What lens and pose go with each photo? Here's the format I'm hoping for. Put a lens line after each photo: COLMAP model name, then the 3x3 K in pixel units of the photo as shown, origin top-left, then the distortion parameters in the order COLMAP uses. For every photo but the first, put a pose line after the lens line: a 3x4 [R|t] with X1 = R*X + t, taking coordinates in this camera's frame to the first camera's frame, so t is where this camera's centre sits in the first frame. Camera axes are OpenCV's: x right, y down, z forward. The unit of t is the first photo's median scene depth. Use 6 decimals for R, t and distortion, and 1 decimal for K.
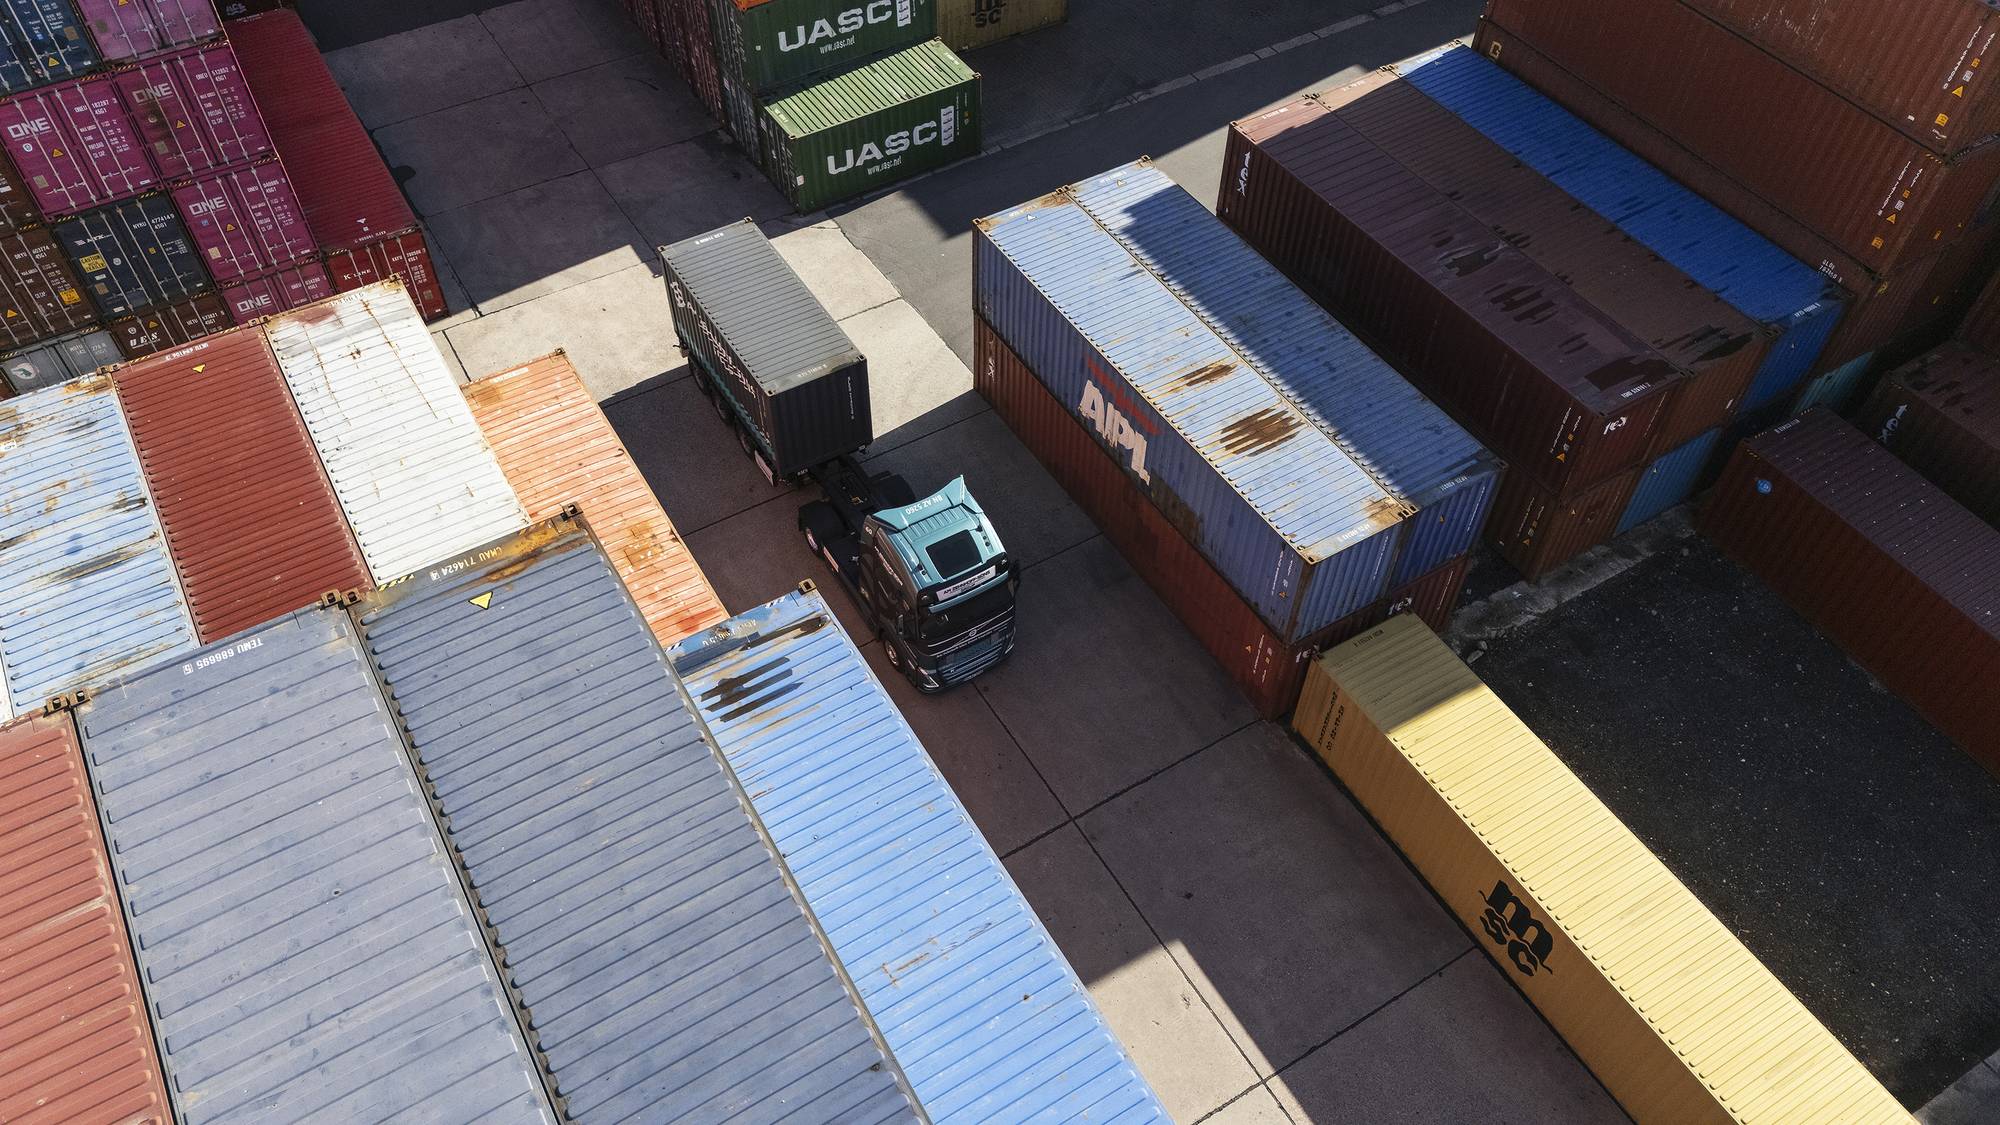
lens RADIAL K [[1464.2, 0, 954.3], [0, 1464.2, 553.8], [0, 0, 1]] dist [0.059834, -0.067029]
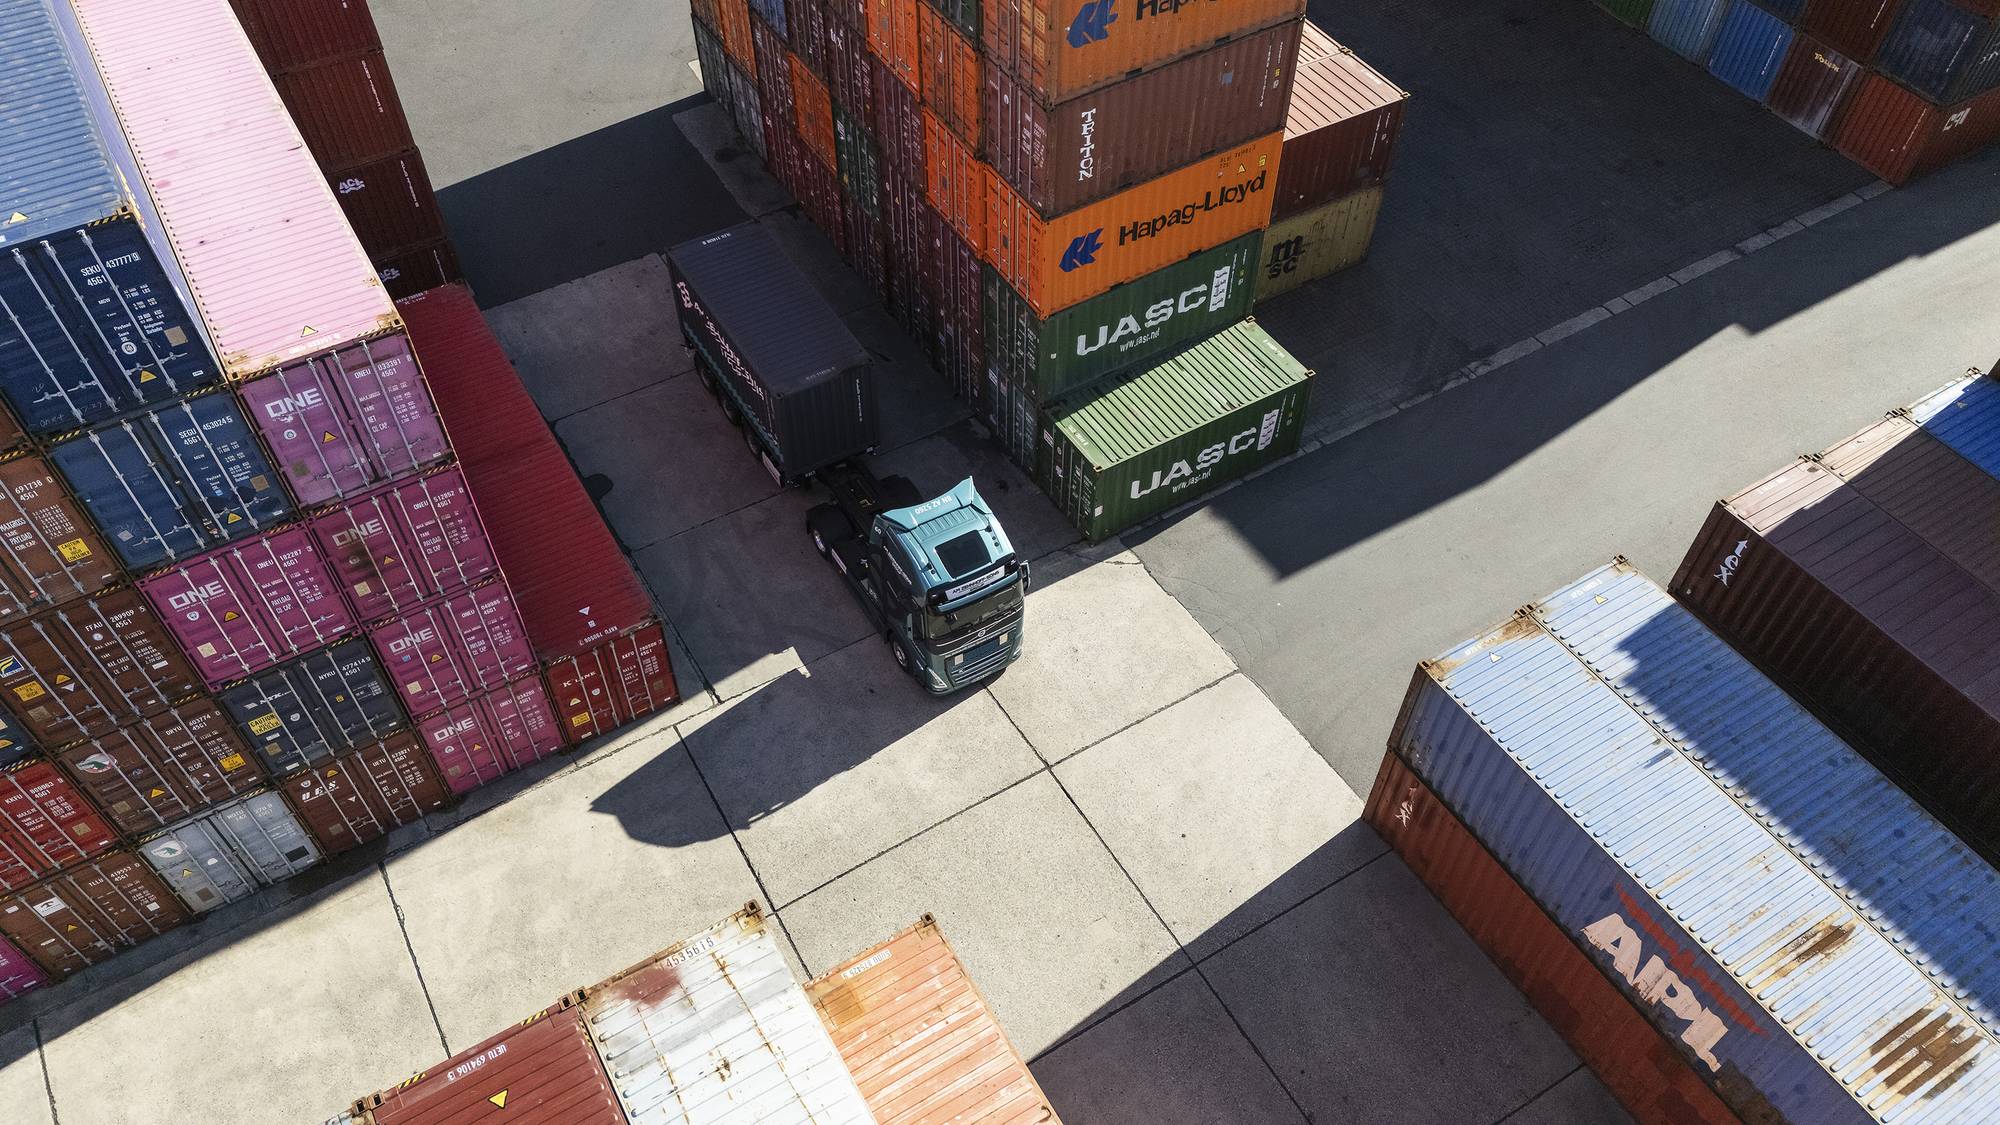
lens RADIAL K [[1472.8, 0, 965.5], [0, 1472.8, 560.8], [0, 0, 1]] dist [0.069961, -0.072121]
pose [[0.999981, -0.005303, -0.003075, -0.211778], [0.005289, 0.999975, -0.004695, -0.268654], [0.003100, 0.004678, 0.999984, 0.226672]]
